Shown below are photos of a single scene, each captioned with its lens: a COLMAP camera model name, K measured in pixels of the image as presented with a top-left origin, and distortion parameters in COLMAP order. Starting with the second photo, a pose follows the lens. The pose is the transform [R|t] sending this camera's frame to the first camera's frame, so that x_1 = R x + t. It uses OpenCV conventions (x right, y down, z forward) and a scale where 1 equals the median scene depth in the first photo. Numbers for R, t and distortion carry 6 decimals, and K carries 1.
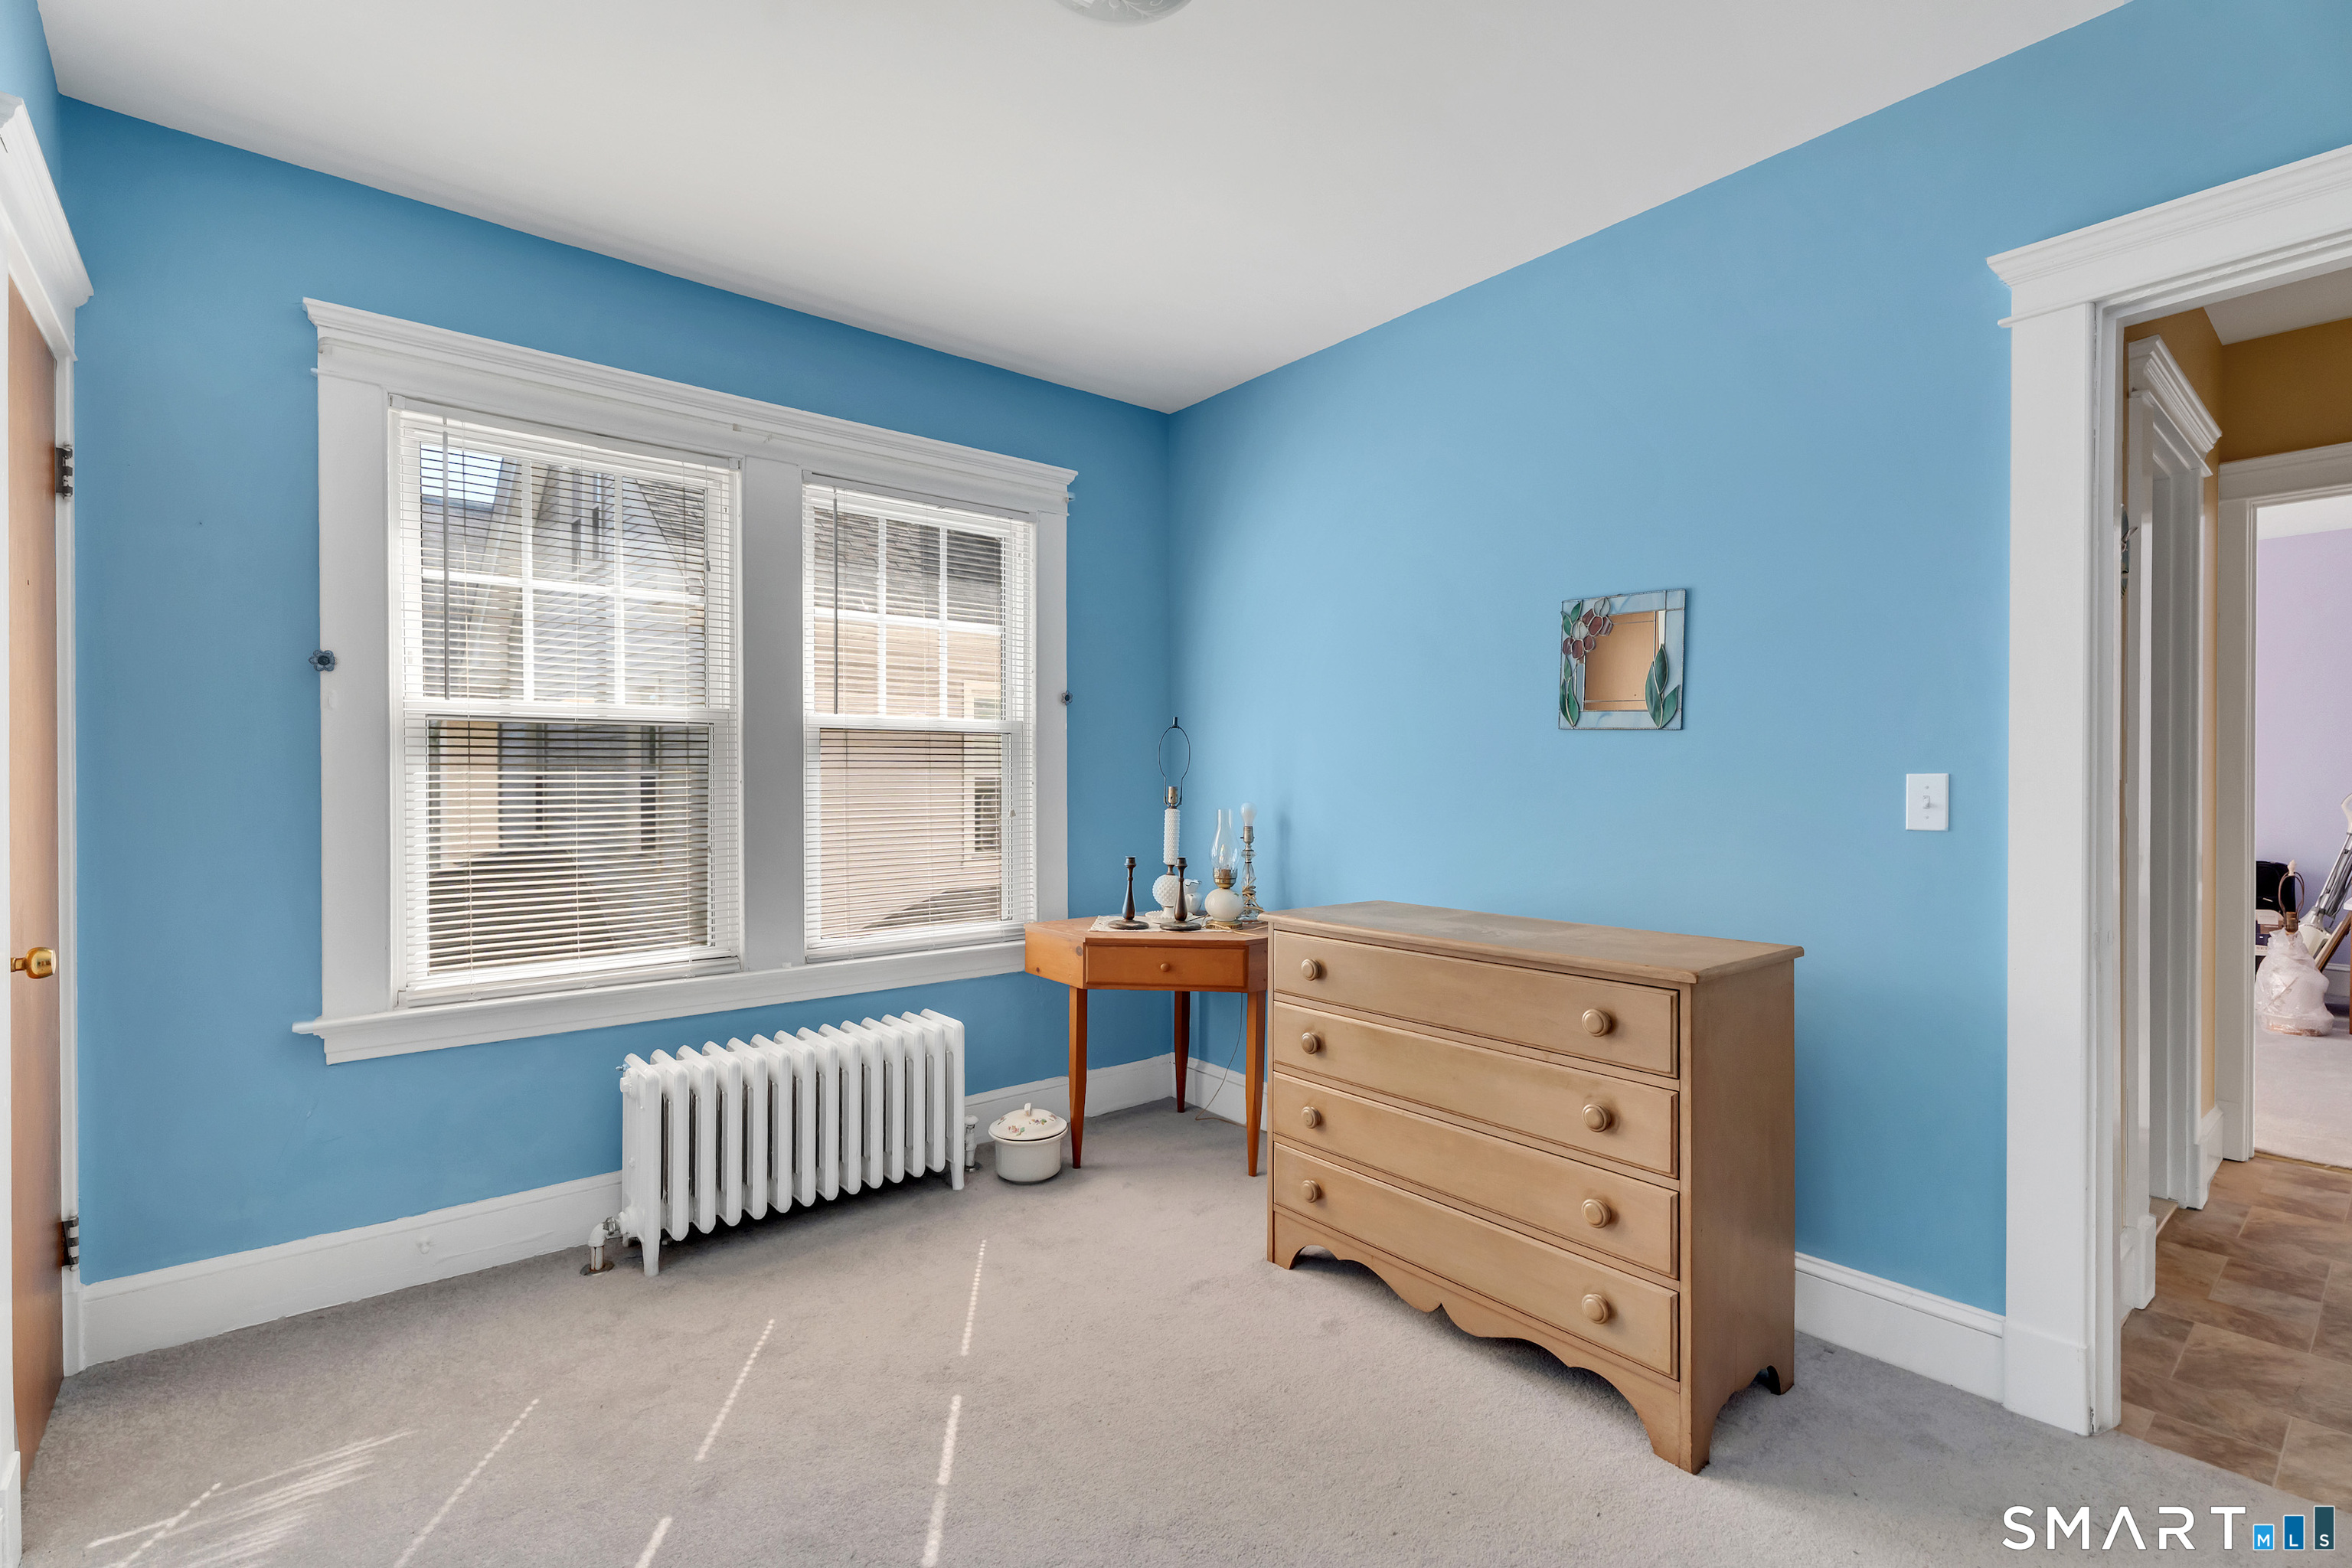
lens RADIAL K [[1042.9, 0, 1170.1], [0, 1042.9, 782.9], [0, 0, 1]] dist [-0.001570, 0.001039]
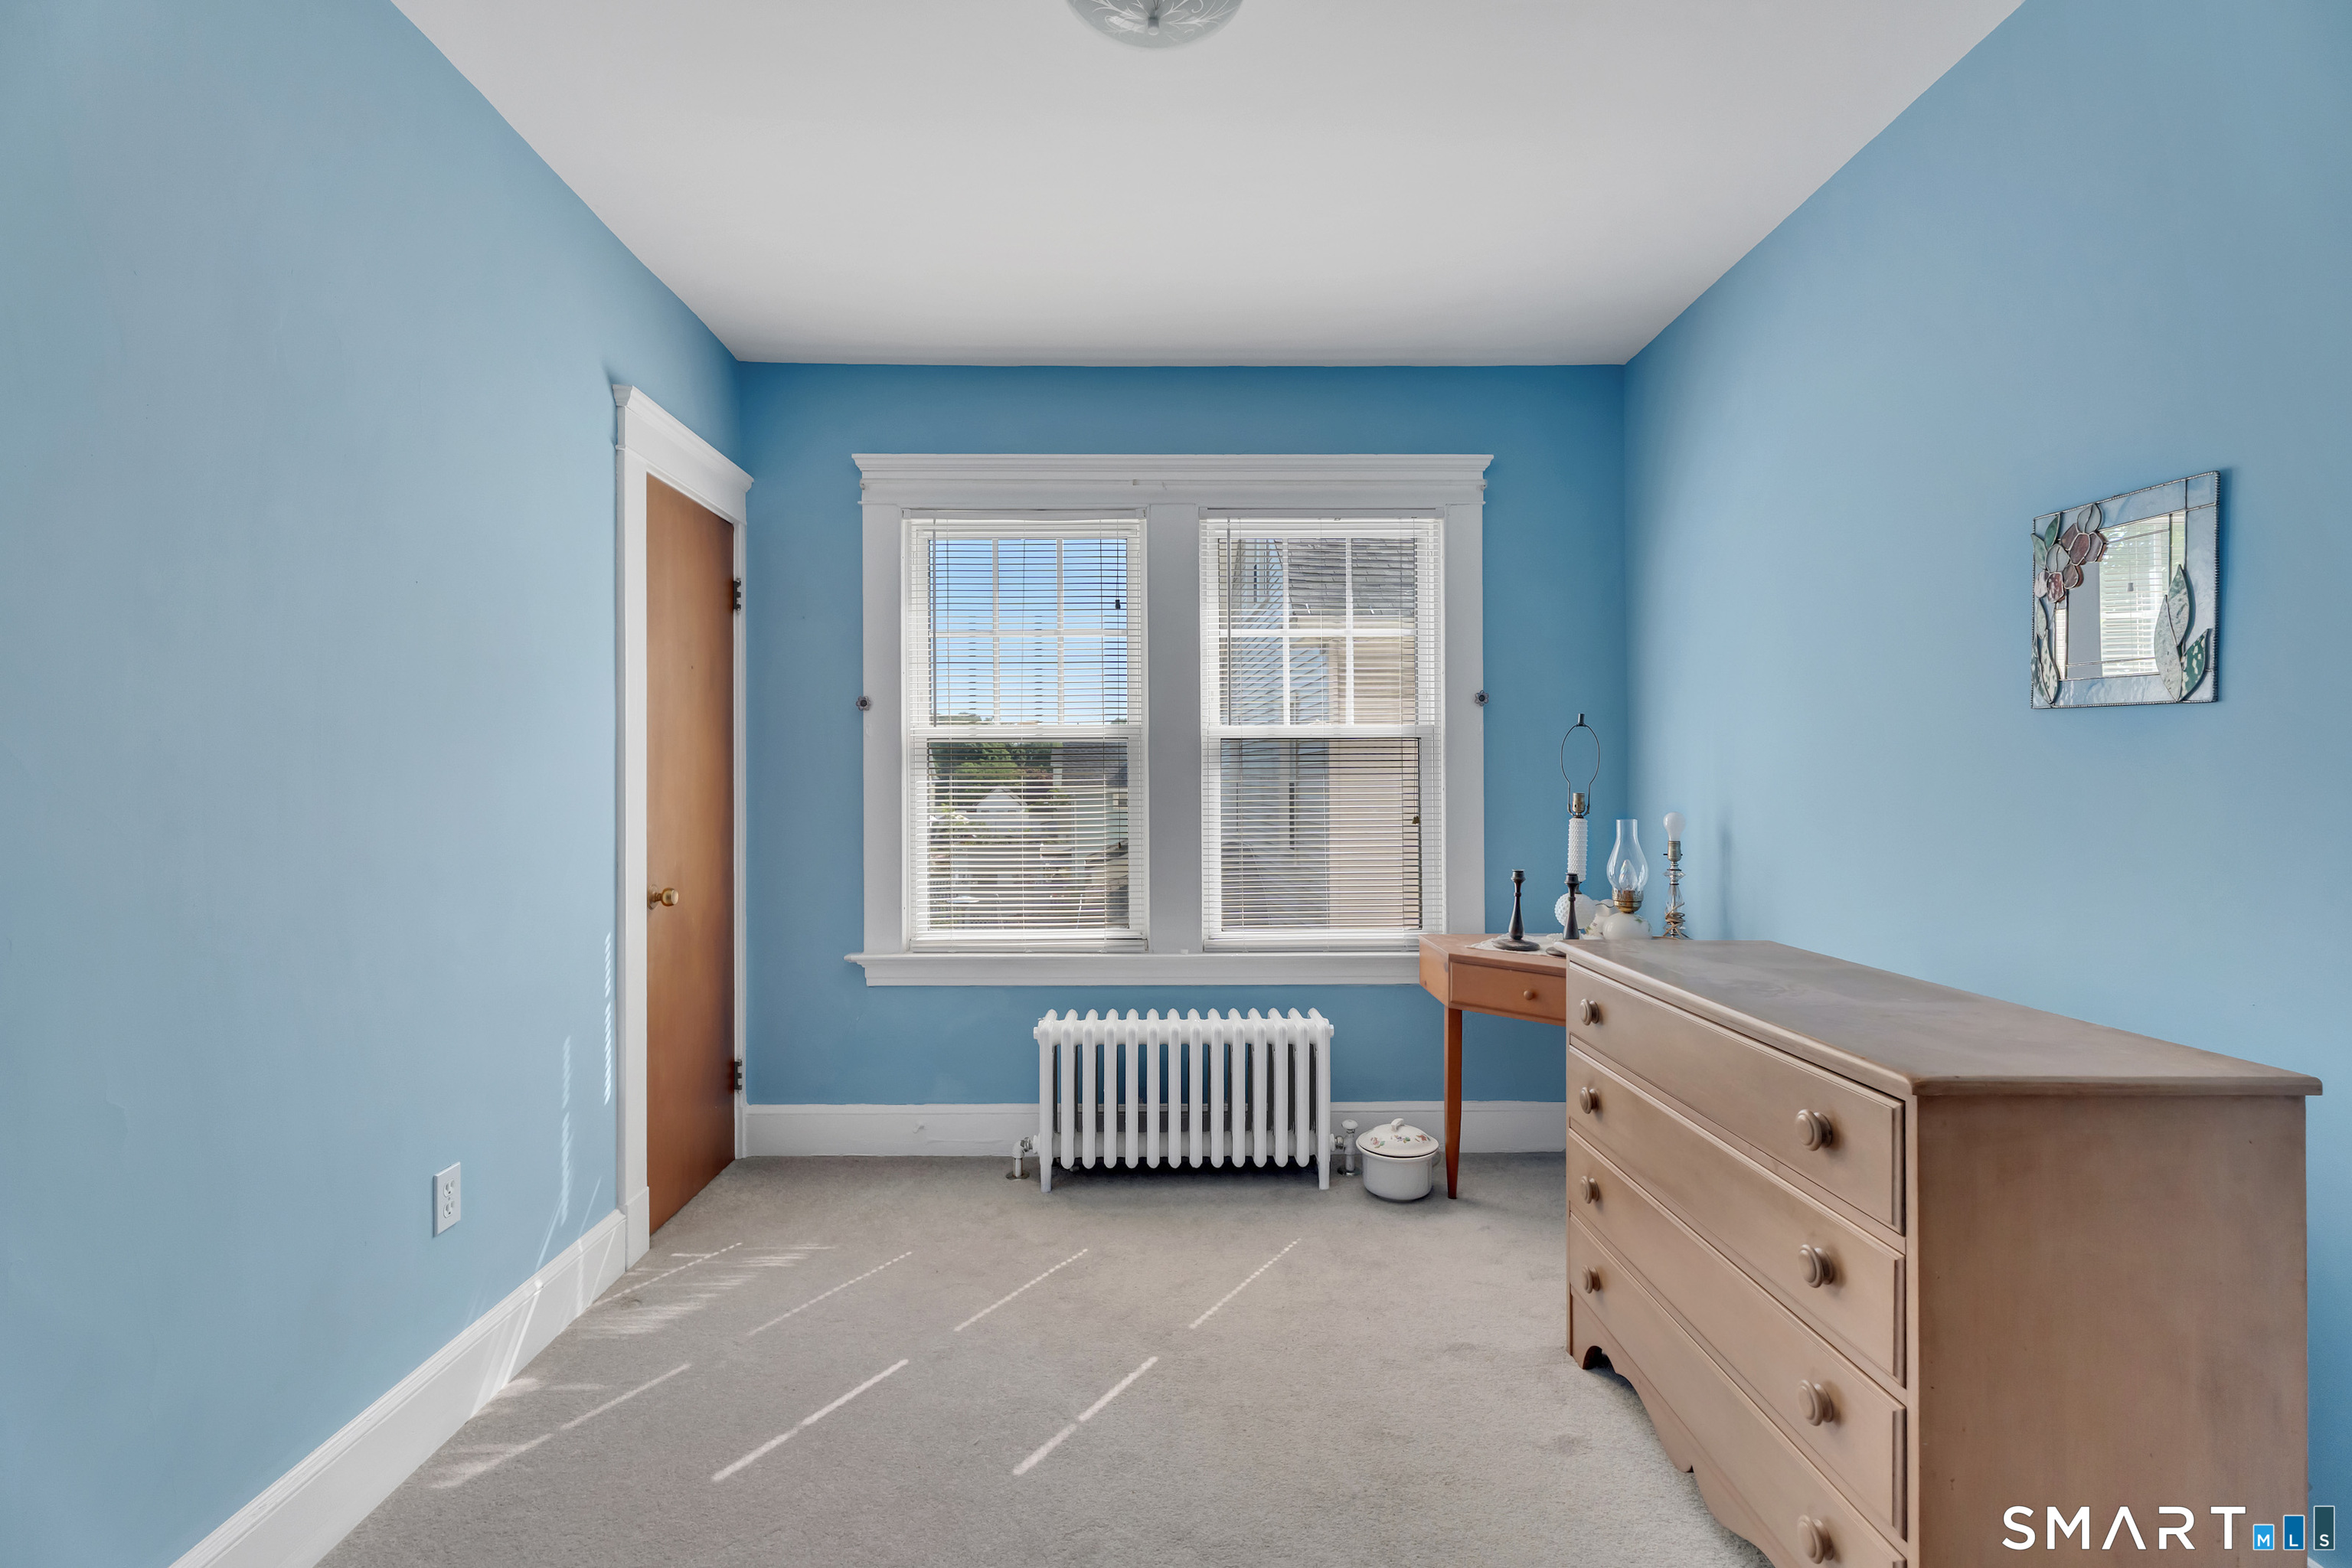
lens RADIAL K [[1042.9, 0, 1170.1], [0, 1042.9, 782.9], [0, 0, 1]] dist [-0.001570, 0.001039]
pose [[0.779501, -0.003619, -0.626391, 0.351809], [-0.000132, 0.999982, -0.005941, 0.000342], [0.626401, 0.004714, 0.779487, 0.123694]]
